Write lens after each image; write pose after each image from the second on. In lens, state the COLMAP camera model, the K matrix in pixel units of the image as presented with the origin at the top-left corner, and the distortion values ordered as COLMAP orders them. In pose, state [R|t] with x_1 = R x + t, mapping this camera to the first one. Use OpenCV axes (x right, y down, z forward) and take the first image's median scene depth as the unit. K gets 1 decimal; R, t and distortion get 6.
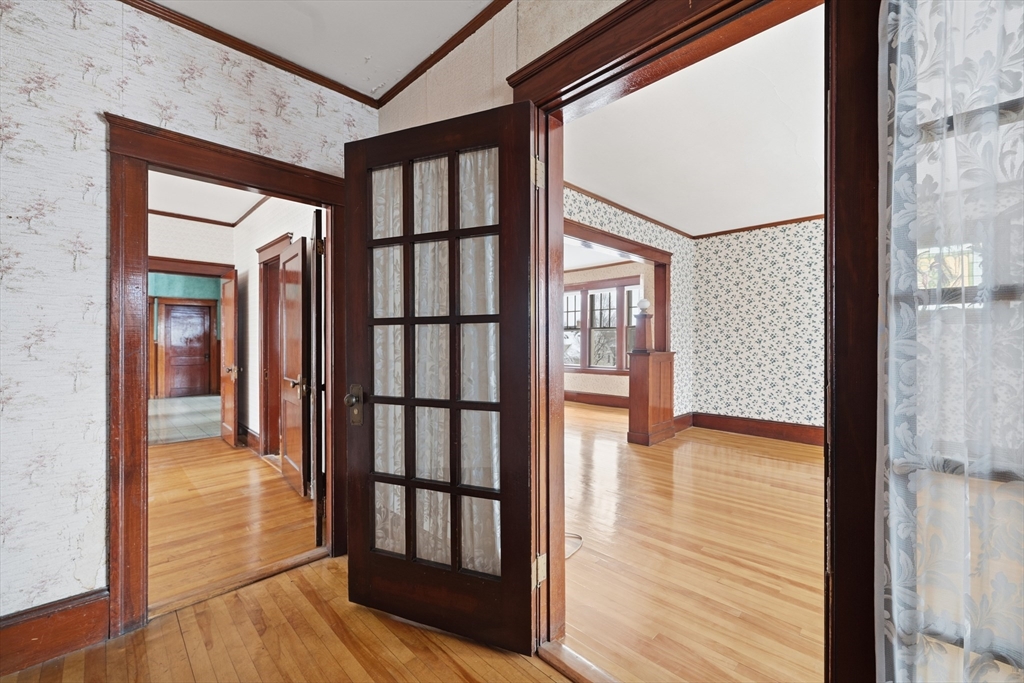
lens RADIAL K [[415.4, 0, 512.1], [0, 415.4, 344.6], [0, 0, 1]] dist [-0.000724, -0.000128]
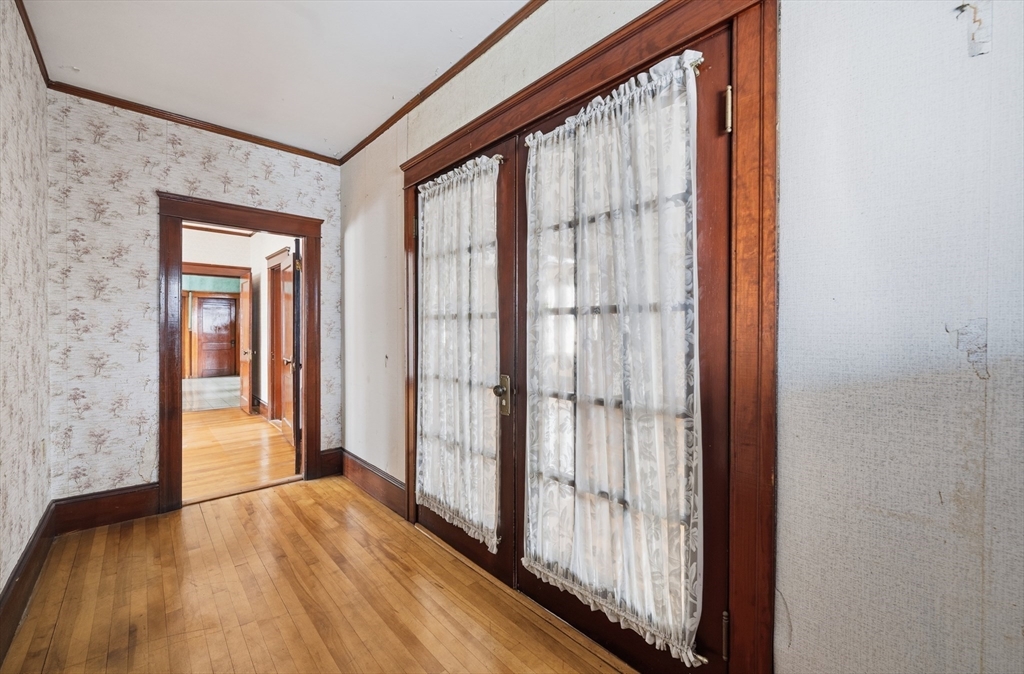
lens RADIAL K [[411.3, 0, 512.7], [0, 411.3, 335.0], [0, 0, 1]] dist [-0.001089, -0.000192]
pose [[0.998942, 0.004822, -0.045730, 0.326708], [-0.004608, 0.999978, 0.004792, -0.003932], [0.045752, -0.004576, 0.998942, -0.365377]]
